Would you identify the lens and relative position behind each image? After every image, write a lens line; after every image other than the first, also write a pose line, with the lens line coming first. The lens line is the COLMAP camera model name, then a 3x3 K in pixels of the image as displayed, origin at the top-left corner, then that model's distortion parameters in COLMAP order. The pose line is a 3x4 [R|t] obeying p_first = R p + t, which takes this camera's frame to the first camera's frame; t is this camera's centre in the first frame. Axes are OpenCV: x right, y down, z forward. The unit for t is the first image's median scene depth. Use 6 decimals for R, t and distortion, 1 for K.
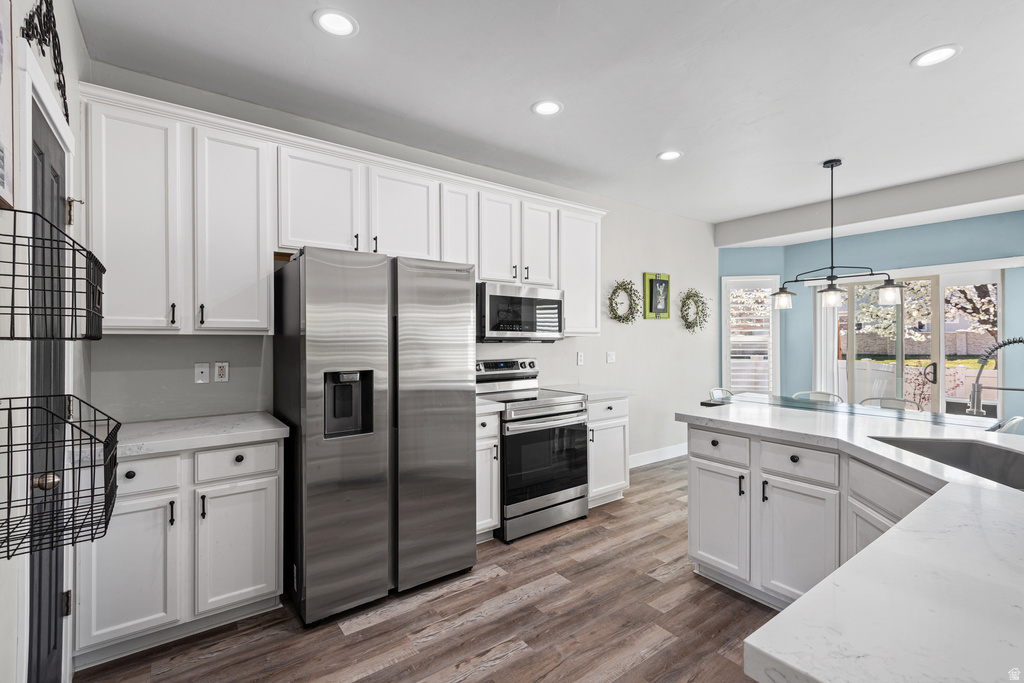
lens RADIAL K [[467.4, 0, 508.5], [0, 467.4, 340.7], [0, 0, 1]] dist [0.015738, -0.003956]
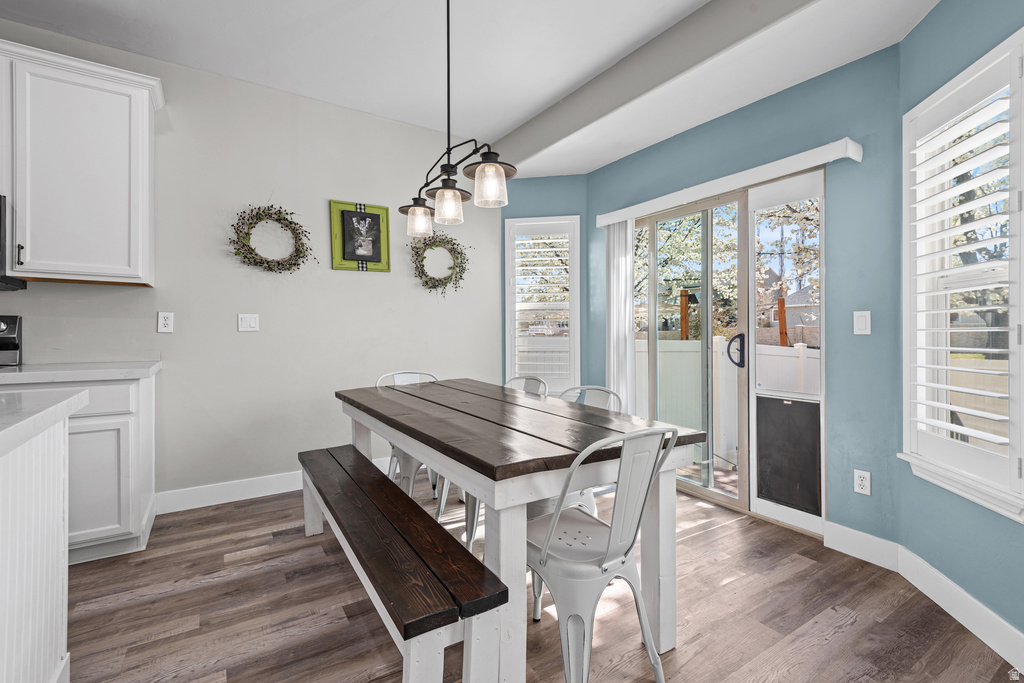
lens RADIAL K [[467.4, 0, 532.7], [0, 467.4, 338.8], [0, 0, 1]] dist [0.015738, -0.003956]
pose [[0.999874, 0.009927, -0.012421, 0.585389], [-0.009751, 0.999852, 0.014193, 0.041480], [0.012560, -0.014071, 0.999822, 0.322633]]
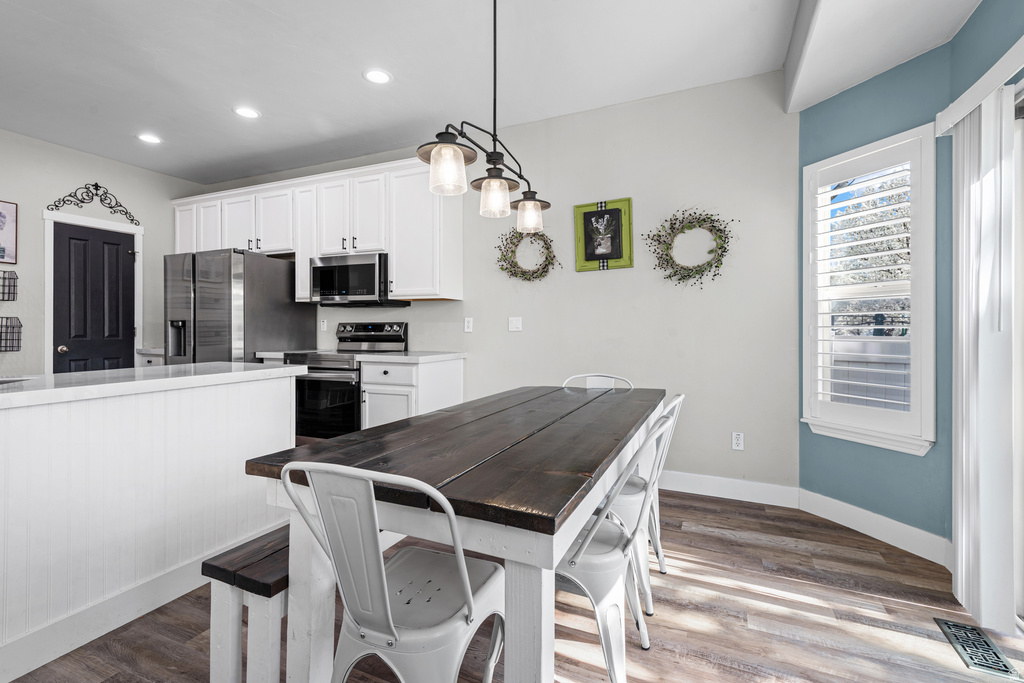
lens RADIAL K [[467.4, 0, 496.1], [0, 467.4, 336.5], [0, 0, 1]] dist [0.015738, -0.003956]
pose [[0.481093, 0.015757, -0.876528, 0.845096], [-0.007977, 0.999876, 0.013596, 0.042173], [0.876633, 0.000451, 0.481159, 0.550771]]
